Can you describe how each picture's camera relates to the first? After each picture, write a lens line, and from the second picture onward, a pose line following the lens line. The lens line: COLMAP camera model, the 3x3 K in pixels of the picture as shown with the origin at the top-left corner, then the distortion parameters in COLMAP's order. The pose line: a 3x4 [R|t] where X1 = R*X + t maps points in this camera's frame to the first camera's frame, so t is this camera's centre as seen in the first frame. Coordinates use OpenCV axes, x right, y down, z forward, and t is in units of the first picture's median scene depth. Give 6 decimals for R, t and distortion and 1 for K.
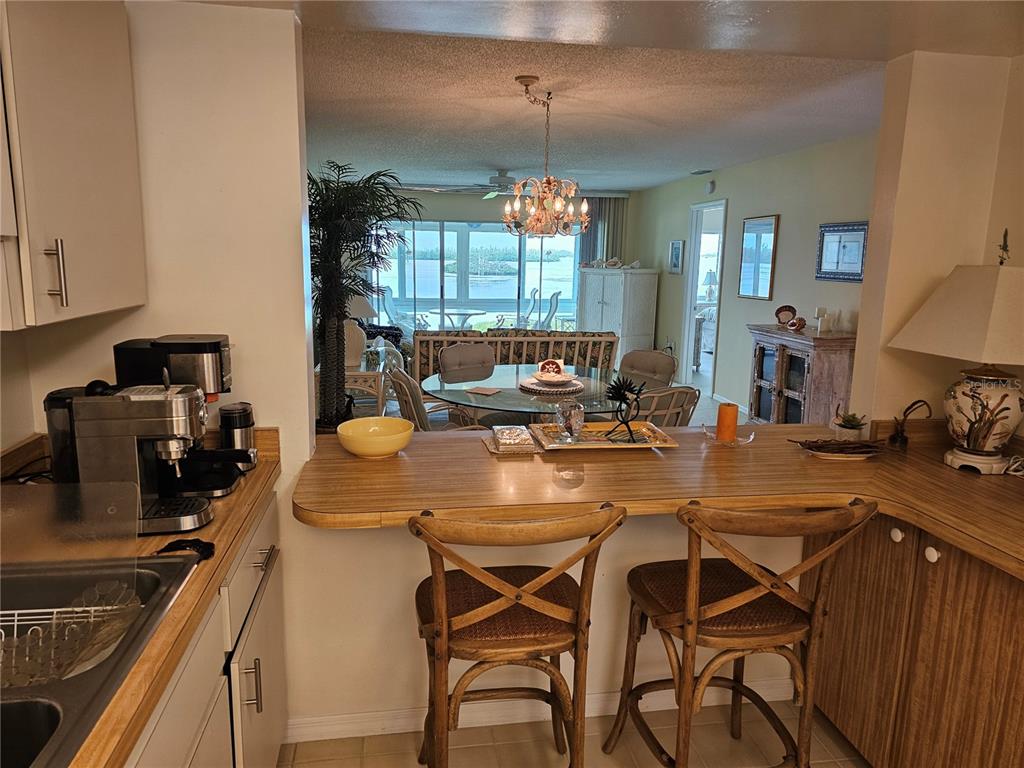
lens RADIAL K [[697.3, 0, 519.7], [0, 697.3, 383.1], [0, 0, 1]] dist [0.004056, -0.001547]
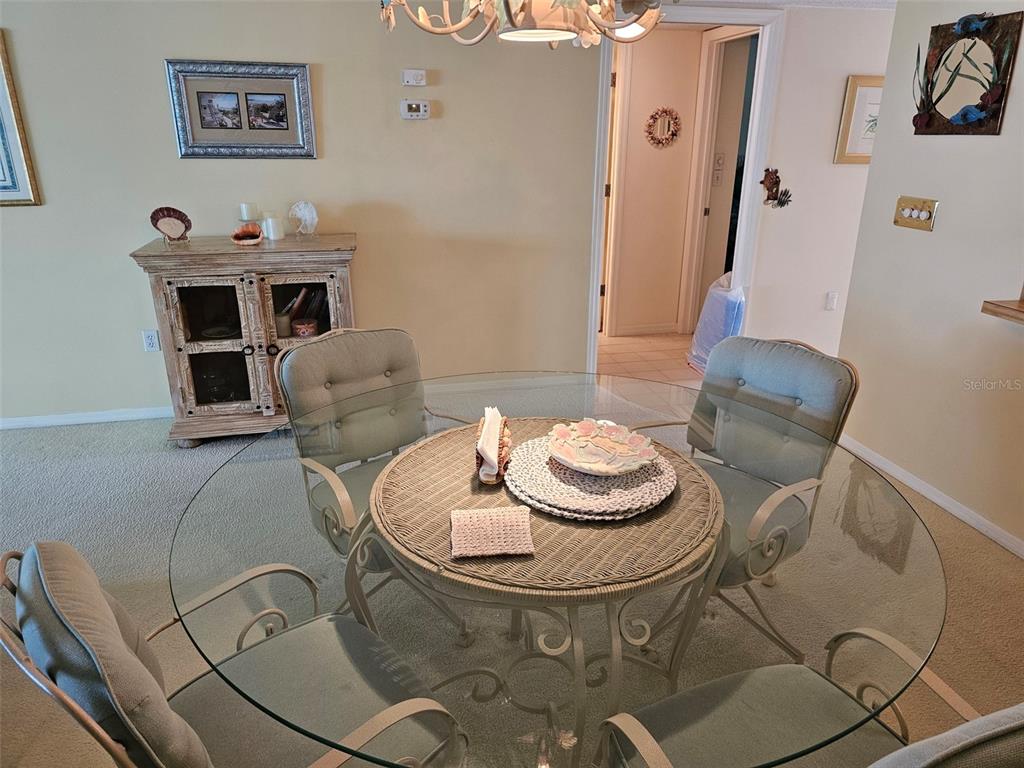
lens RADIAL K [[697.3, 0, 519.7], [0, 697.3, 383.1], [0, 0, 1]] dist [0.004056, -0.001547]
pose [[-0.068868, -0.359617, 0.930555, -0.224597], [0.171053, 0.914700, 0.366149, -0.140684], [-0.982852, 0.184390, -0.001480, 0.745242]]
